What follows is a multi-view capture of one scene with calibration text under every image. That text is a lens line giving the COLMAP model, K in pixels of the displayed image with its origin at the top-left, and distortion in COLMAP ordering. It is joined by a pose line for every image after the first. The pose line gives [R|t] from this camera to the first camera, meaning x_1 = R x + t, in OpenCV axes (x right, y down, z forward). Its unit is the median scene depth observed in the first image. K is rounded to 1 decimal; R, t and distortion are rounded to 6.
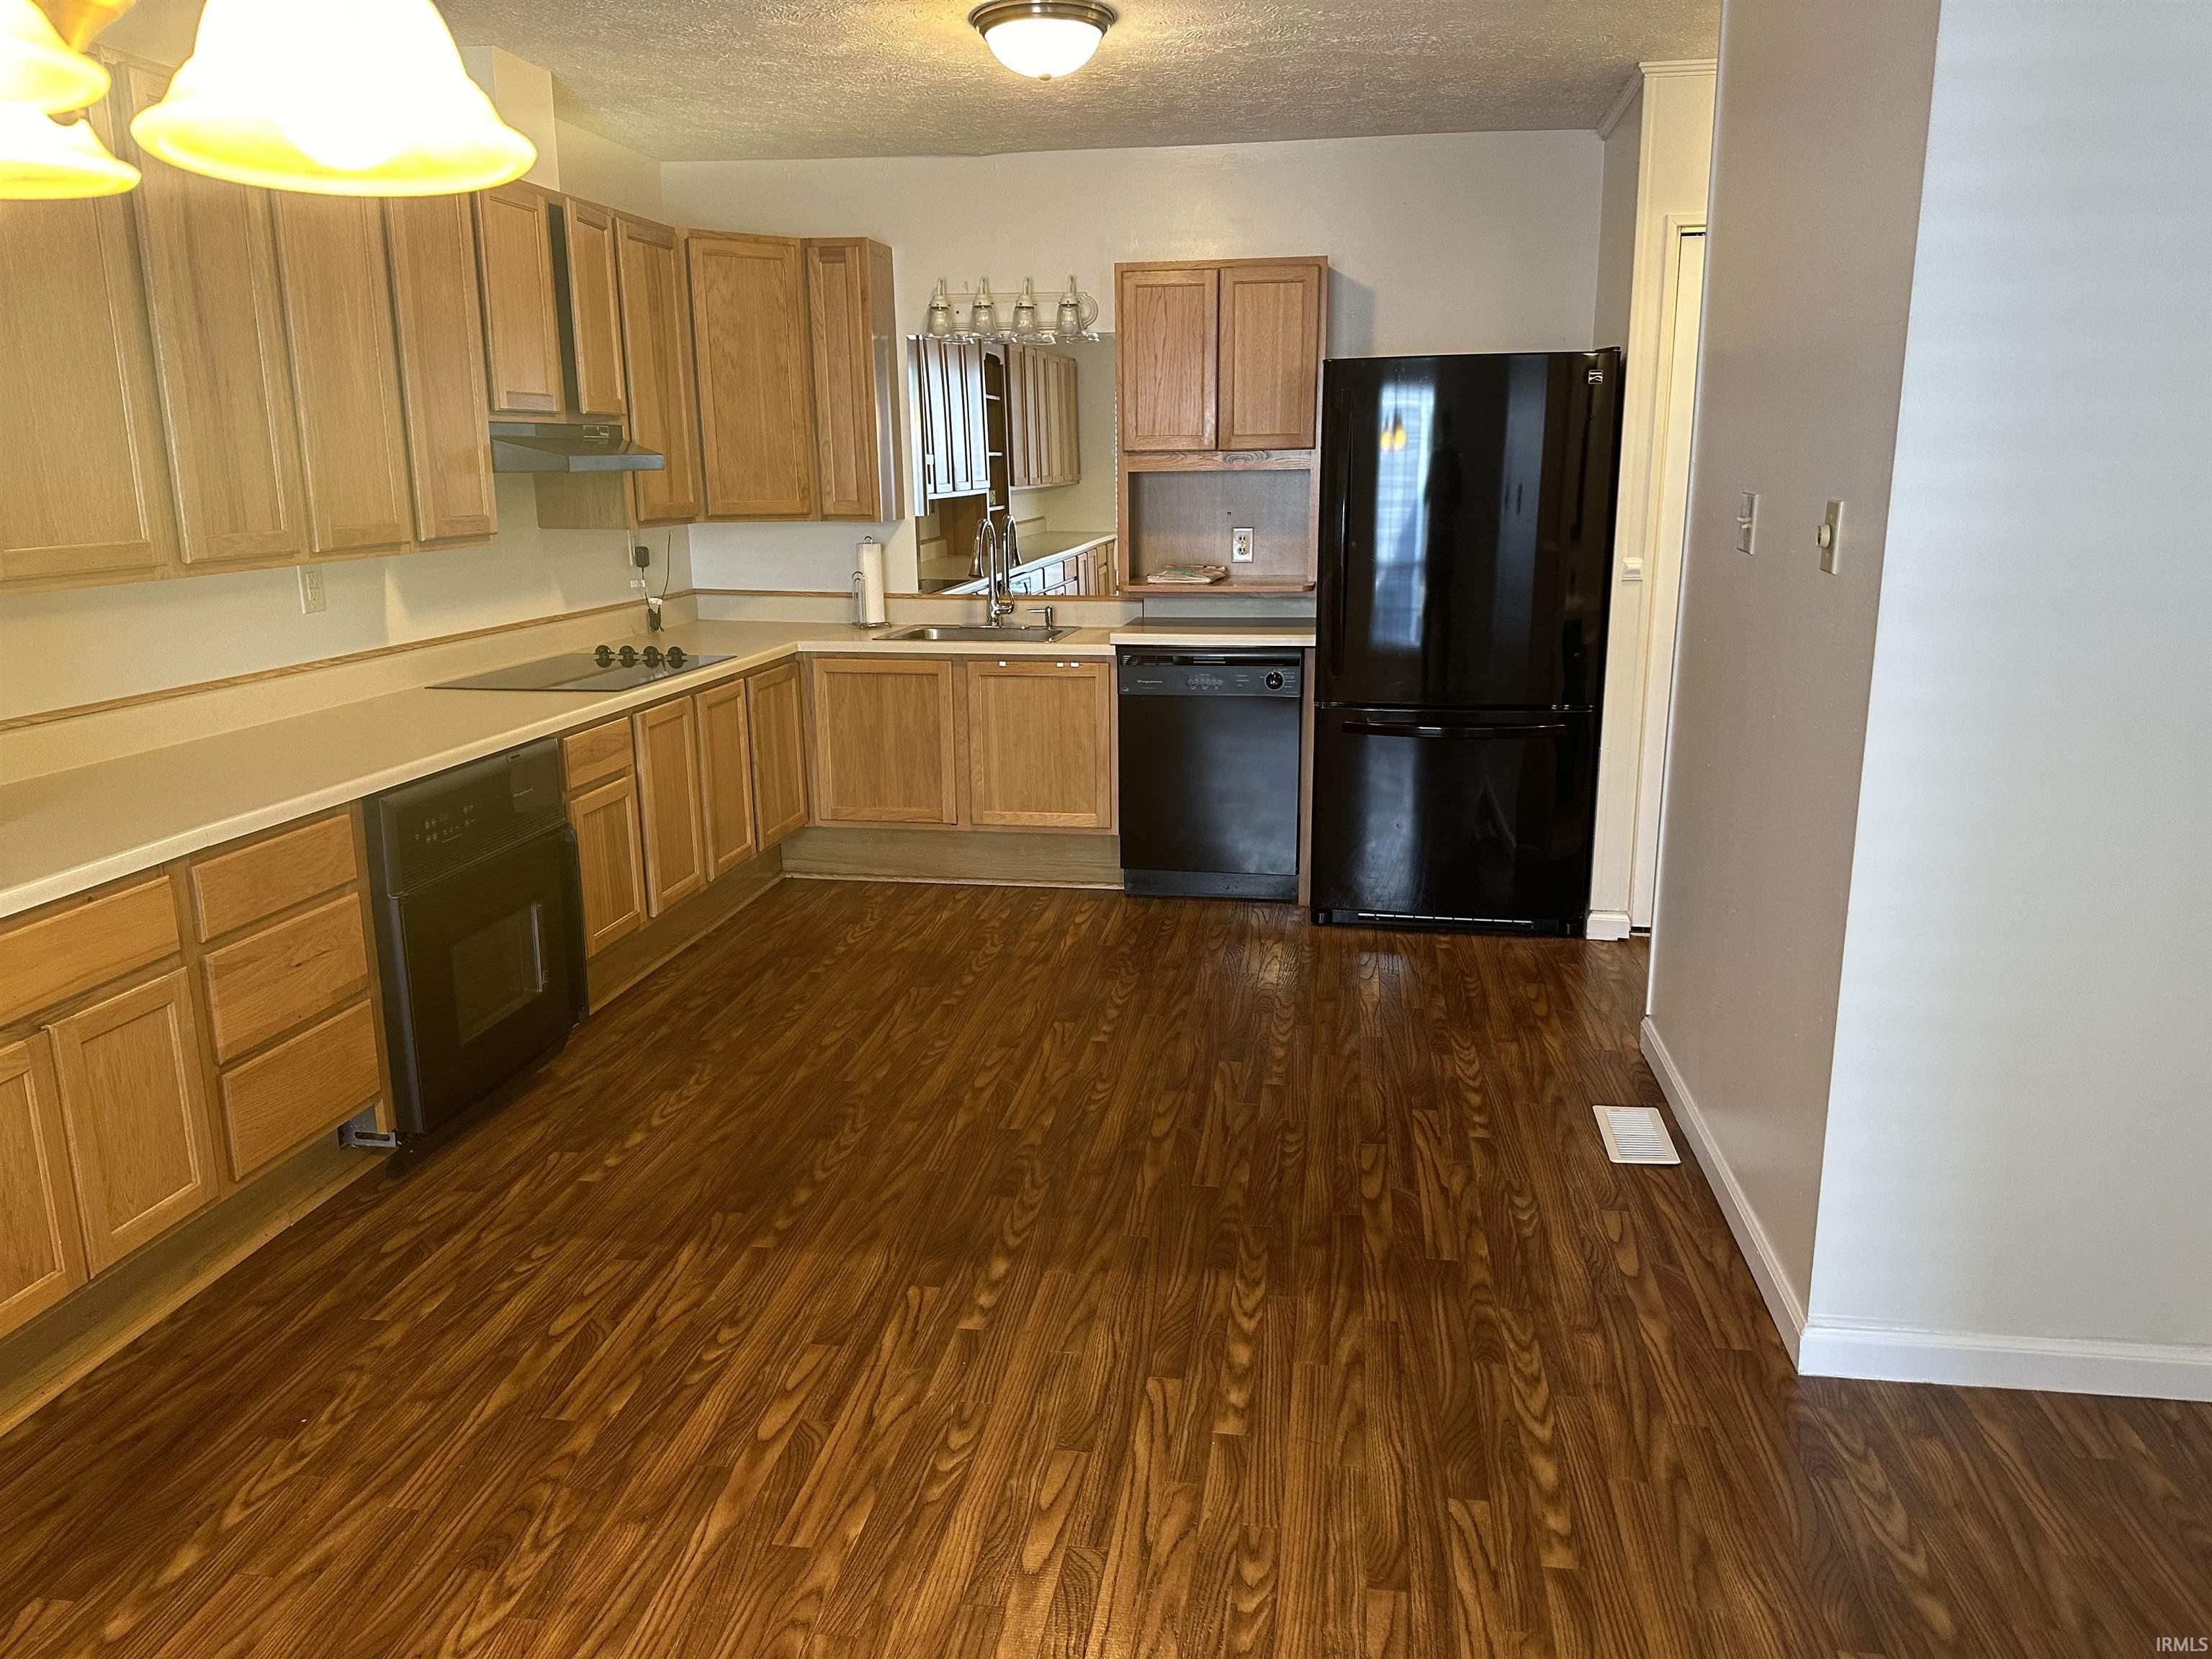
lens RADIAL K [[1556.2, 0, 1140.2], [0, 1556.2, 865.1], [0, 0, 1]] dist [0.052226, -0.018827]
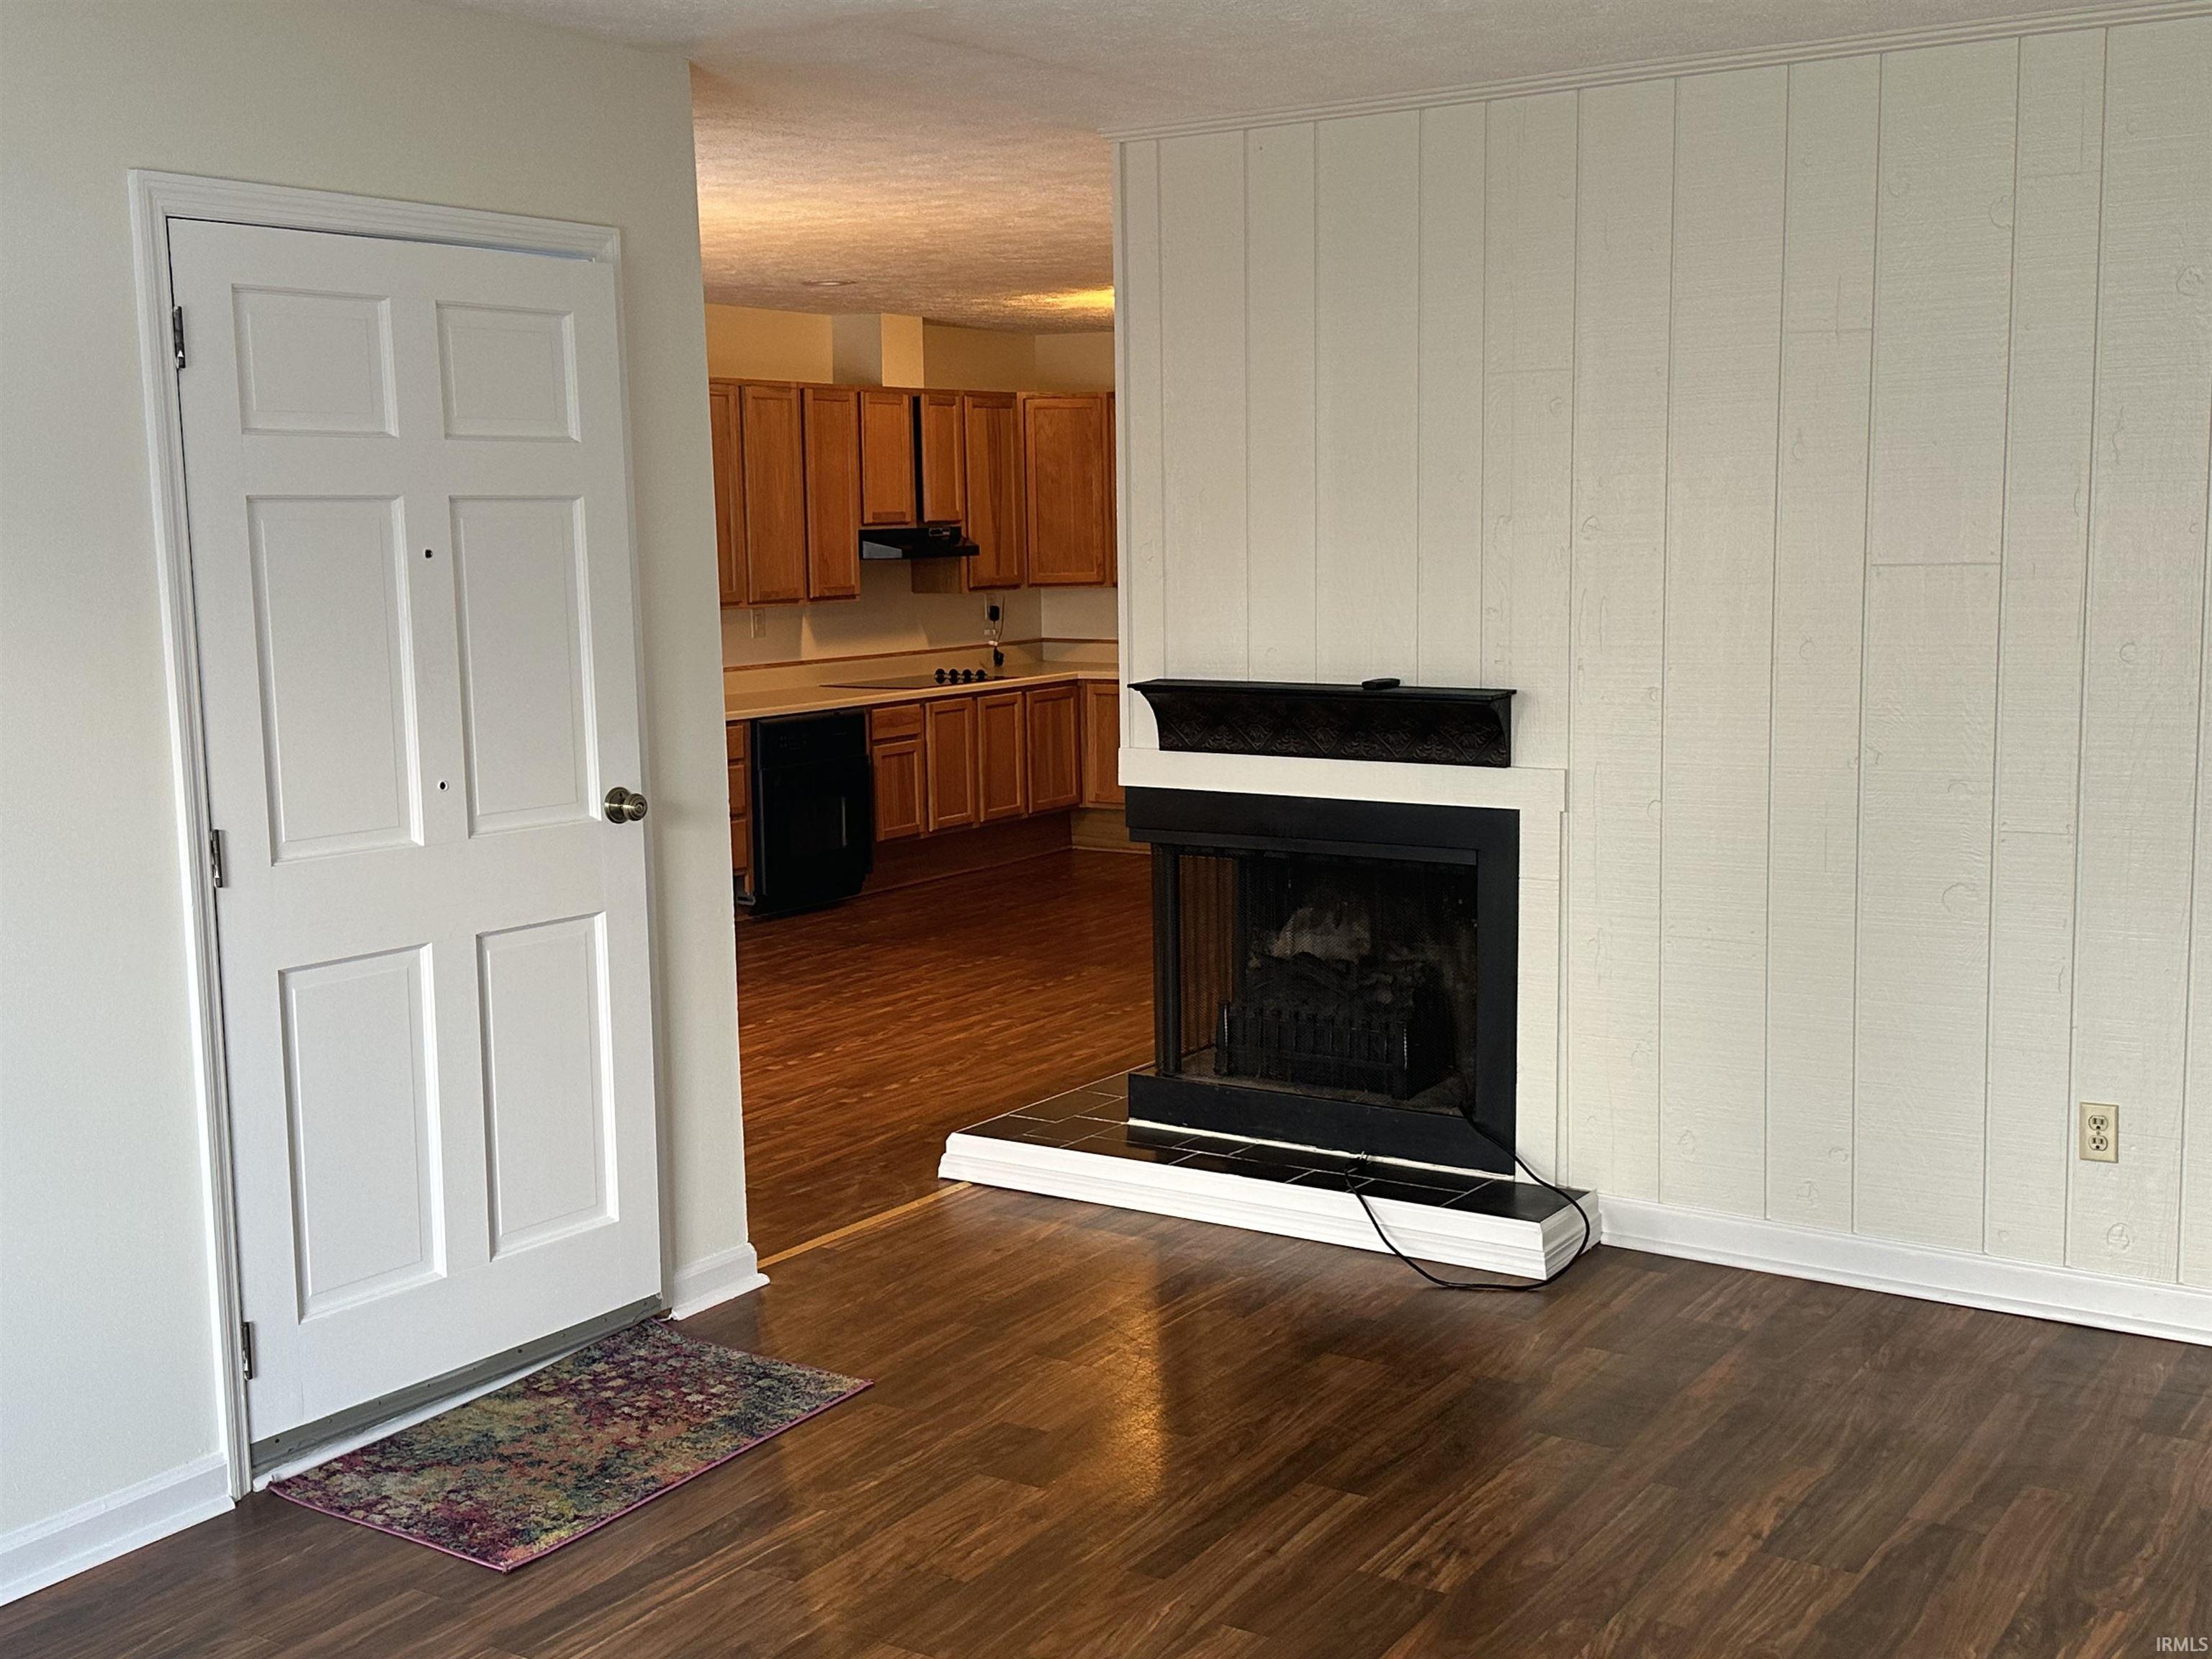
lens RADIAL K [[2464.1, 0, 1126.6], [0, 2464.1, 829.4], [0, 0, 1]] dist [0.198457, 0.000000]
pose [[0.918031, 0.040076, -0.394477, 0.739215], [-0.087533, 0.990817, -0.103048, 0.233503], [0.386725, 0.129131, 0.913109, -1.040911]]
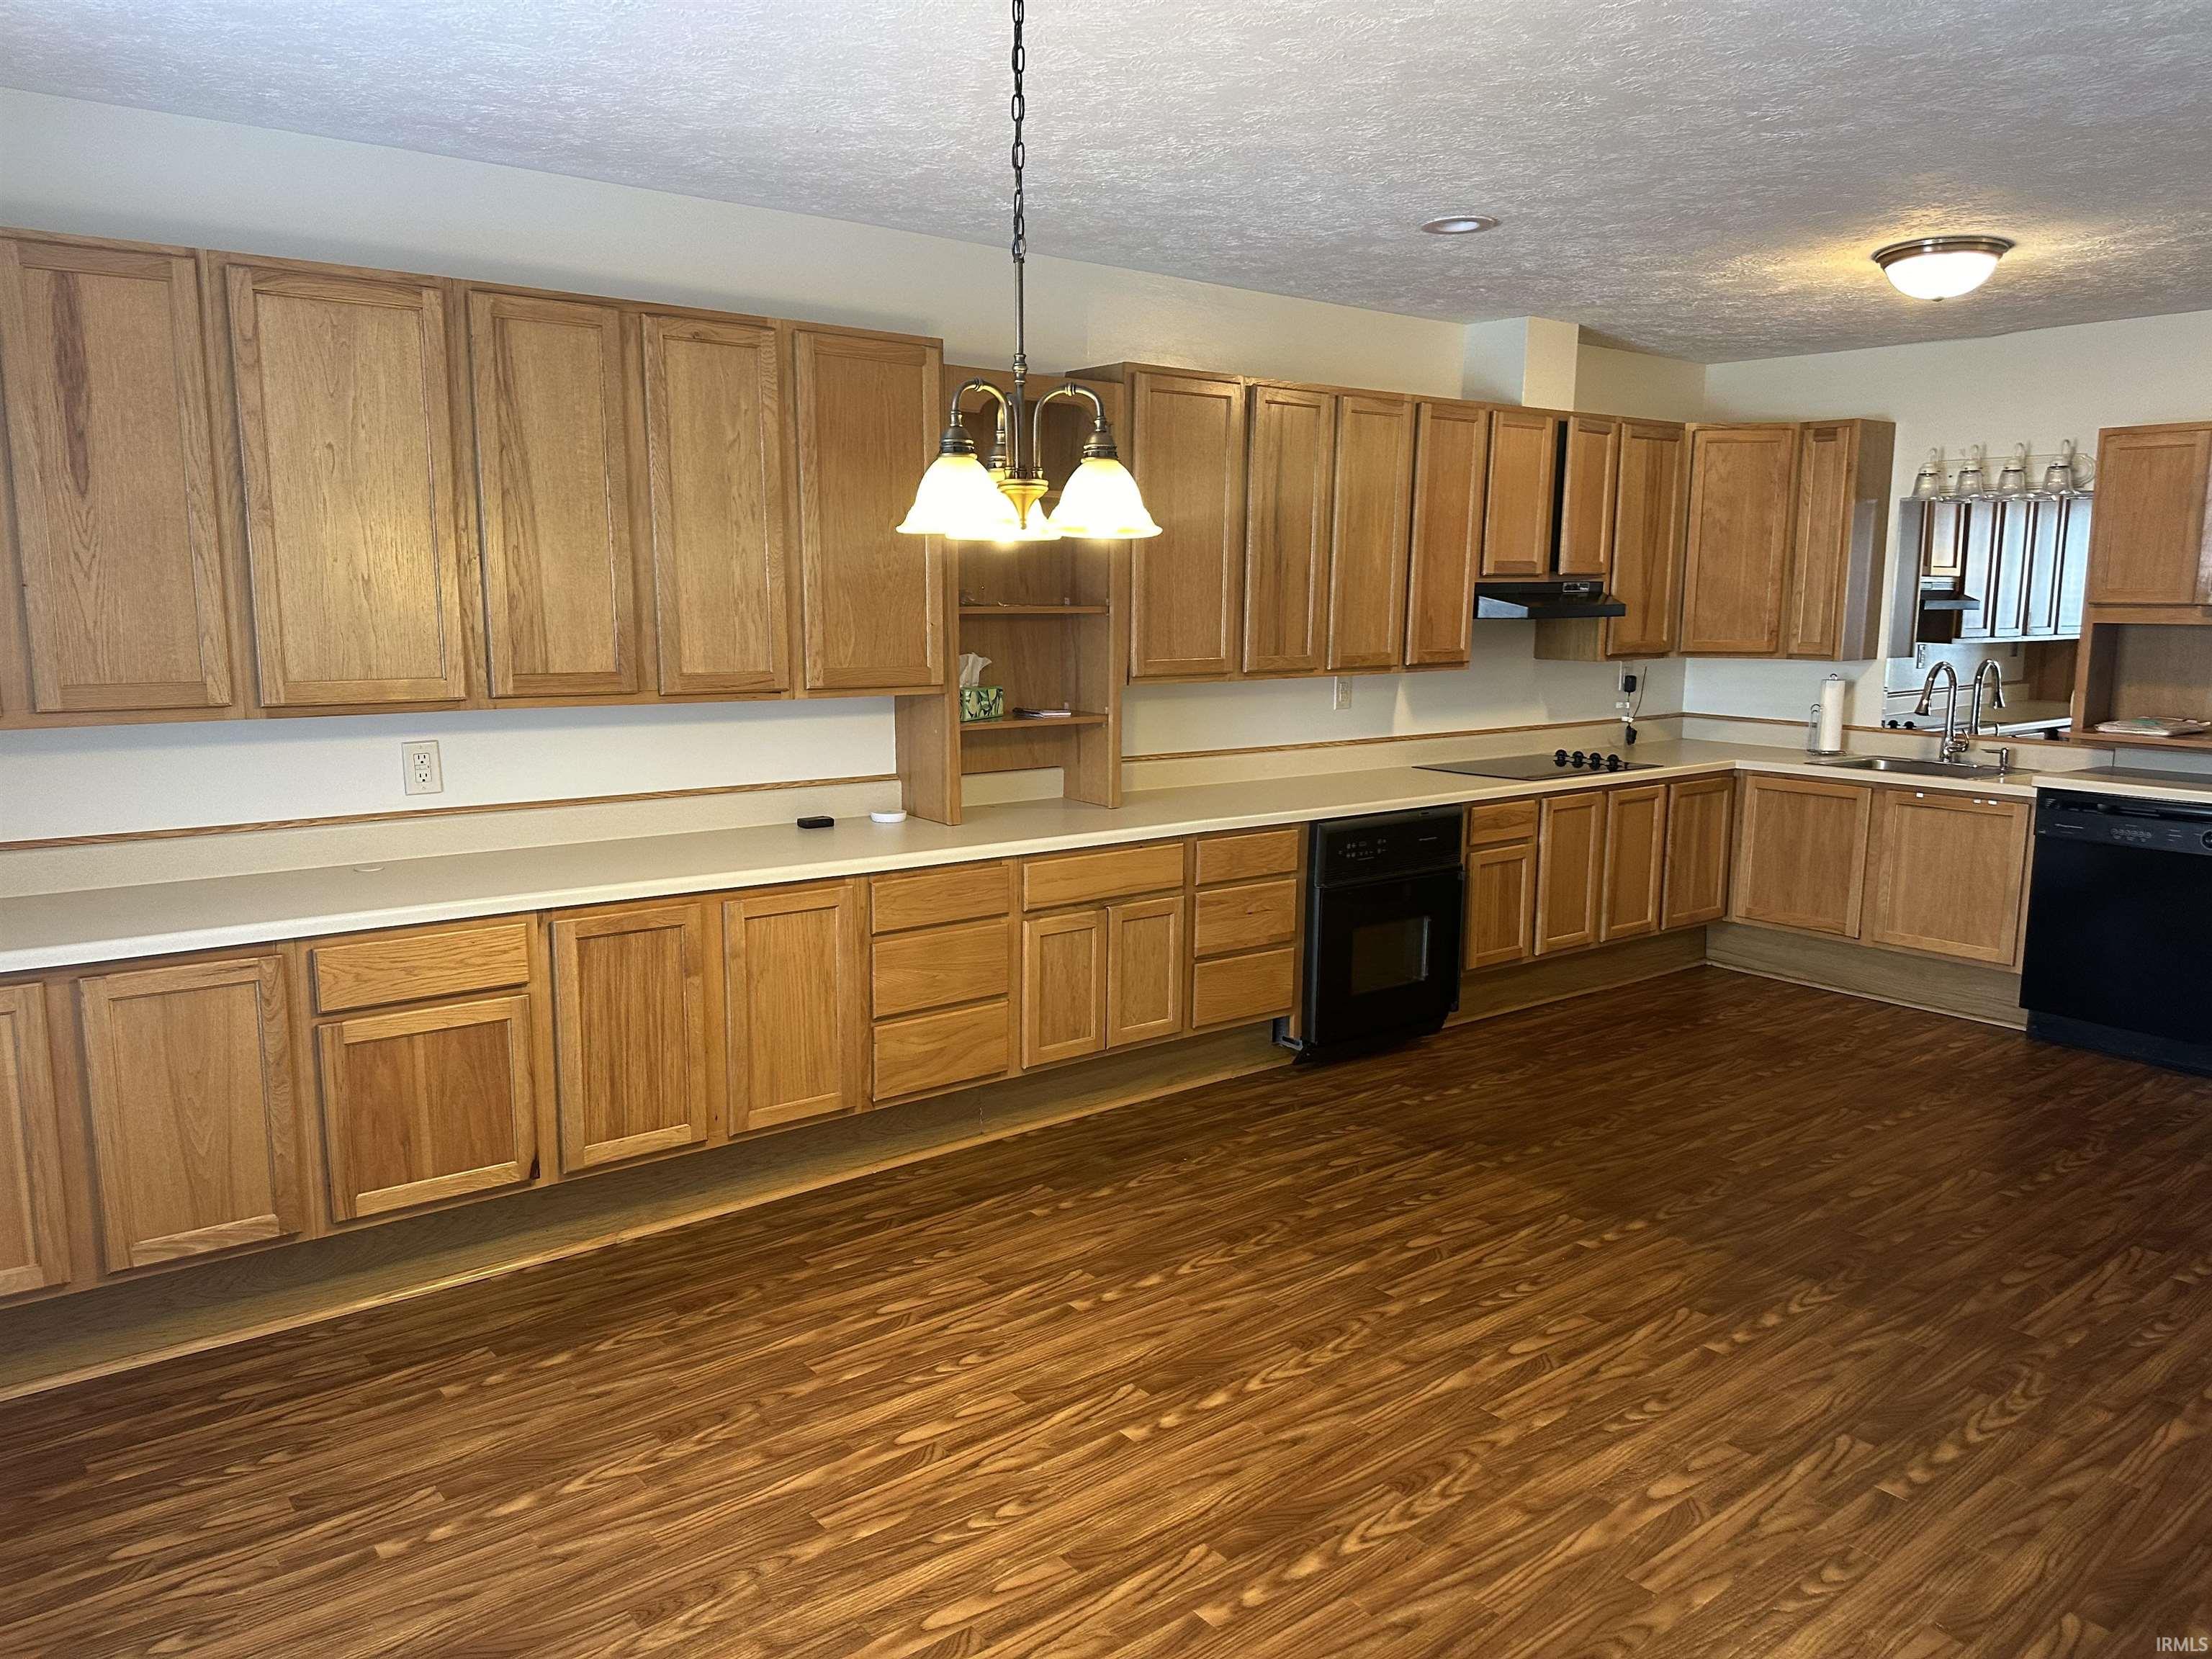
lens RADIAL K [[1556.2, 0, 1050.1], [0, 1556.2, 830.7], [0, 0, 1]] dist [0.052226, -0.018827]
pose [[0.709890, 0.115340, -0.694804, 0.247156], [-0.184769, 0.982446, -0.025691, 0.033335], [0.679644, 0.146617, 0.718740, -0.182882]]
